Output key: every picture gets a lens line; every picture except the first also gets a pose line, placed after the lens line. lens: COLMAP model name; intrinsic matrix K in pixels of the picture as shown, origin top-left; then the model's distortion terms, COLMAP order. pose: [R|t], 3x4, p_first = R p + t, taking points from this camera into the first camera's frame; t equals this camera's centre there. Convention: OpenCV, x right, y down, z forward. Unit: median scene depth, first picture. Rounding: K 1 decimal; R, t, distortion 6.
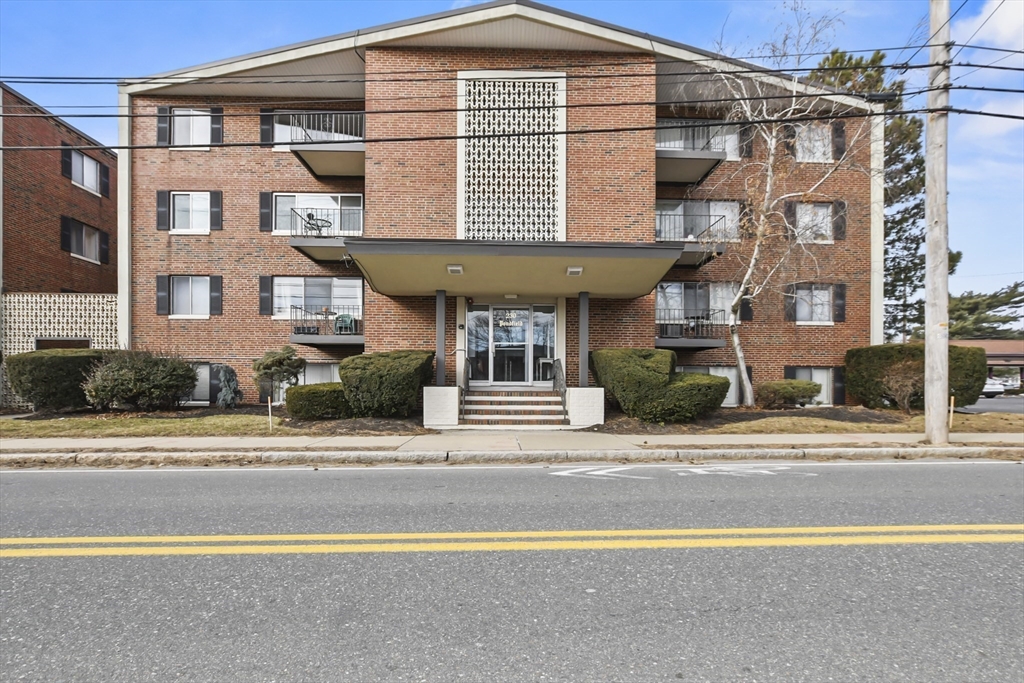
lens RADIAL K [[461.6, 0, 511.9], [0, 461.6, 380.6], [0, 0, 1]] dist [-0.000519, -0.000177]
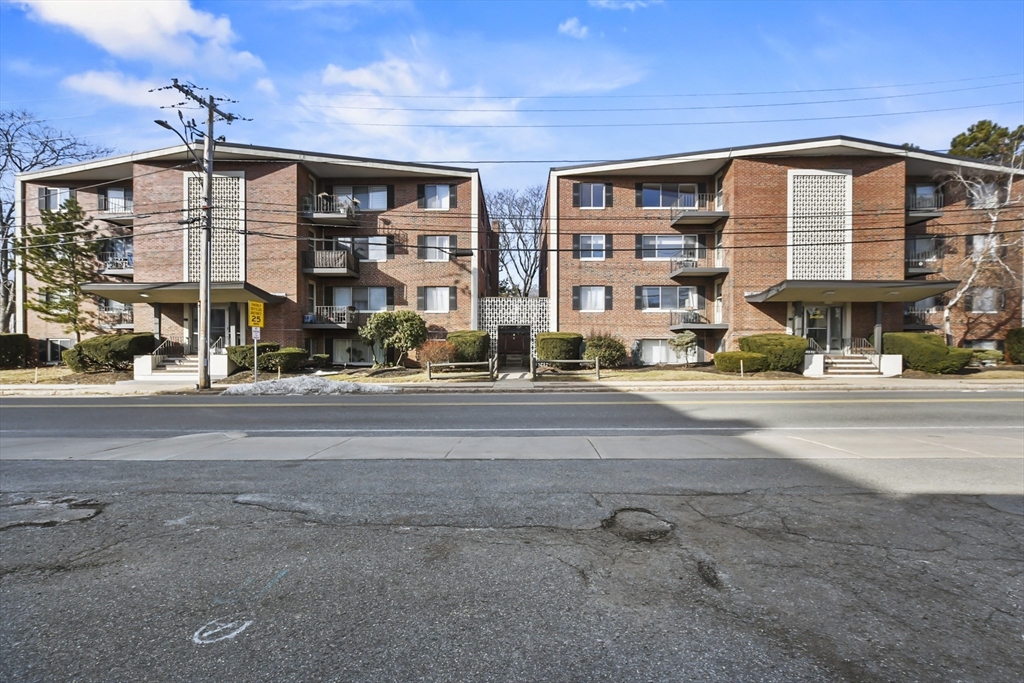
lens RADIAL K [[455.3, 0, 510.3], [0, 455.3, 346.8], [0, 0, 1]] dist [-0.000546, -0.000048]
pose [[0.999059, -0.002631, -0.043298, -1.059462], [0.003070, 0.999945, 0.010066, -0.032586], [0.043269, -0.010189, 0.999011, -0.729069]]
